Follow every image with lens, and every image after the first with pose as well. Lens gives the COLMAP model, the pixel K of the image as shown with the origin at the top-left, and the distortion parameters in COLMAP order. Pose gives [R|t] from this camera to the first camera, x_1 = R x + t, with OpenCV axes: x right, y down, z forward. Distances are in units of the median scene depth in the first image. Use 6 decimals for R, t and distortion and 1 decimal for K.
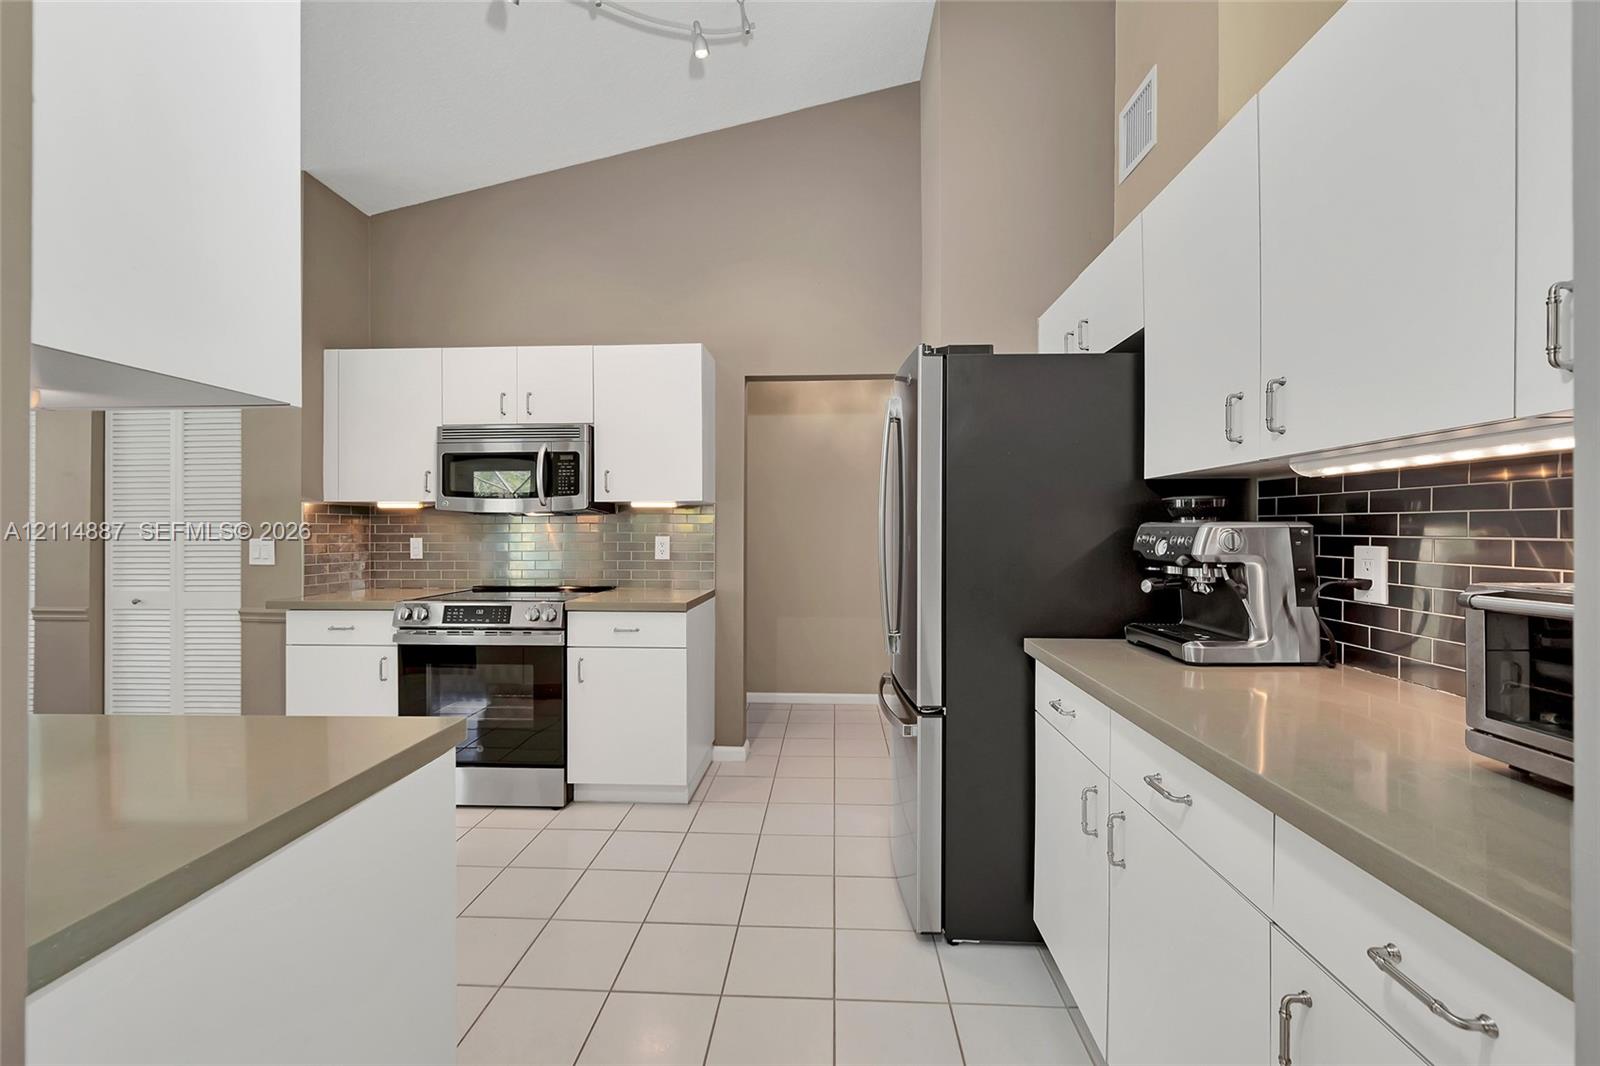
lens RADIAL K [[639.6, 0, 804.0], [0, 639.6, 530.3], [0, 0, 1]] dist [-0.006626, 0.001696]
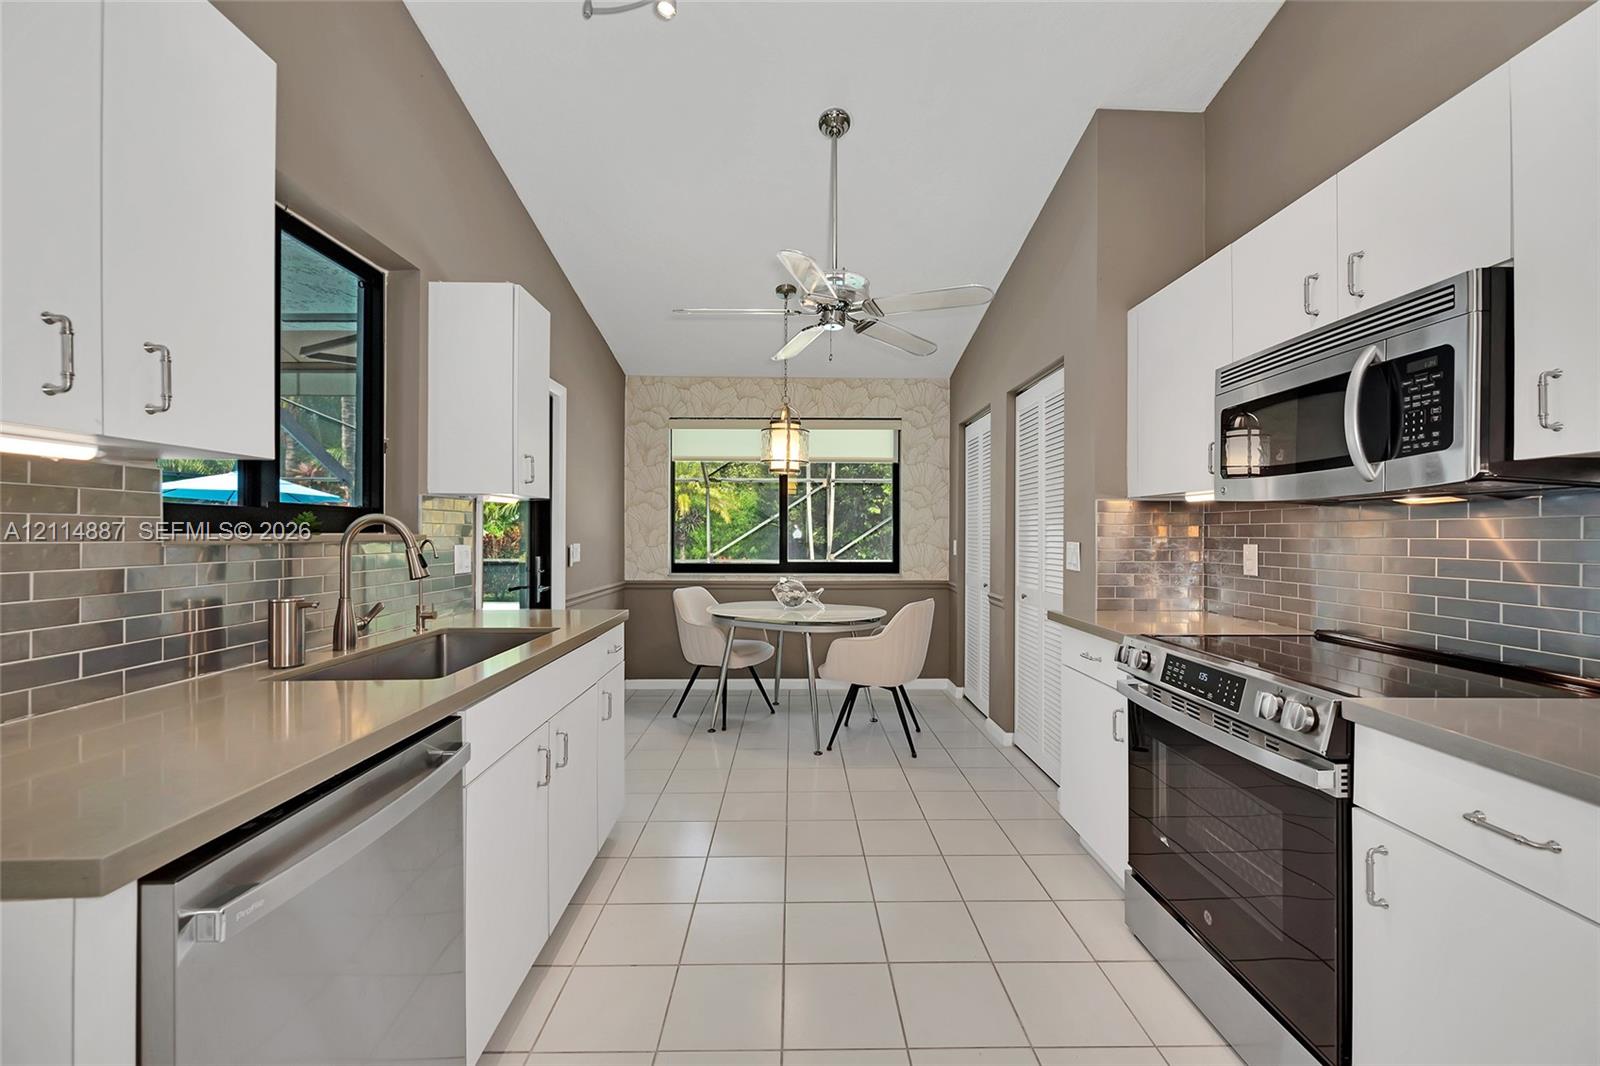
lens RADIAL K [[639.6, 0, 793.2], [0, 639.6, 526.0], [0, 0, 1]] dist [-0.006626, 0.001696]
pose [[0.044273, -0.009250, -0.998977, 0.038913], [0.000841, 0.999957, -0.009221, -0.001259], [0.999019, -0.000432, 0.044279, 0.556001]]
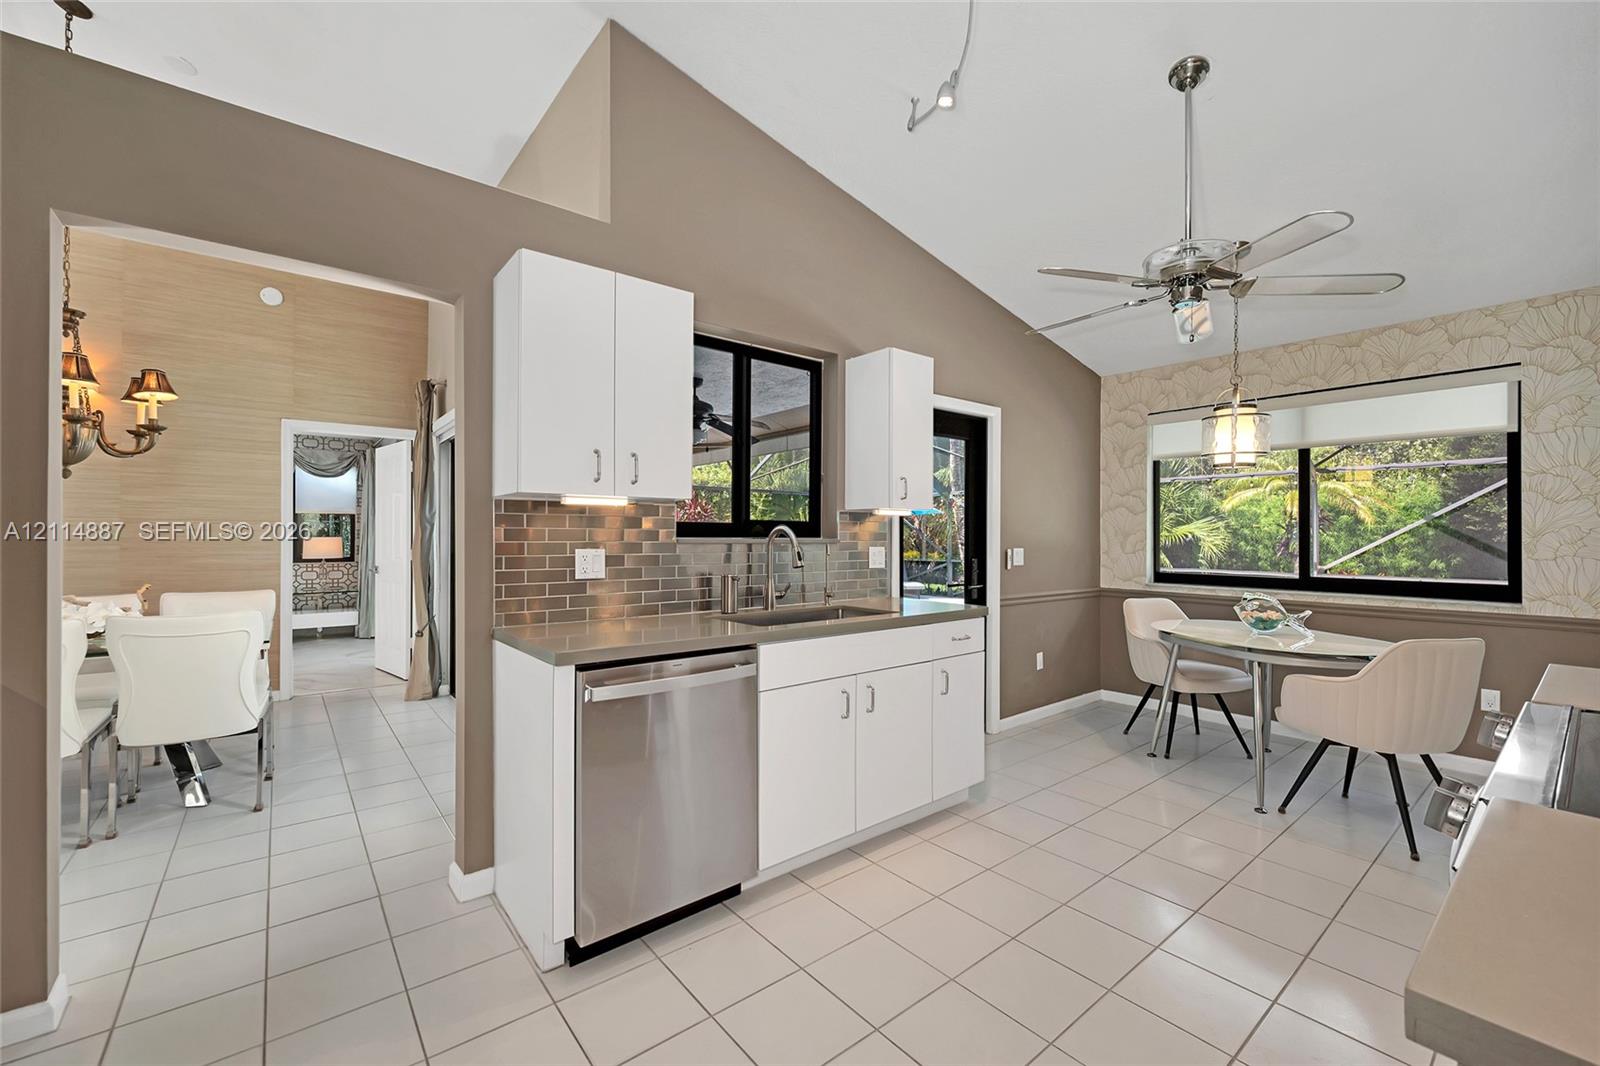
lens RADIAL K [[658.3, 0, 780.3], [0, 658.3, 520.6], [0, 0, 1]] dist [0.001999, 0.000094]
pose [[-0.771800, -0.017164, -0.635634, 0.079442], [-0.001658, 0.999687, -0.024981, -0.002204], [0.635863, -0.018226, -0.771586, 1.945464]]
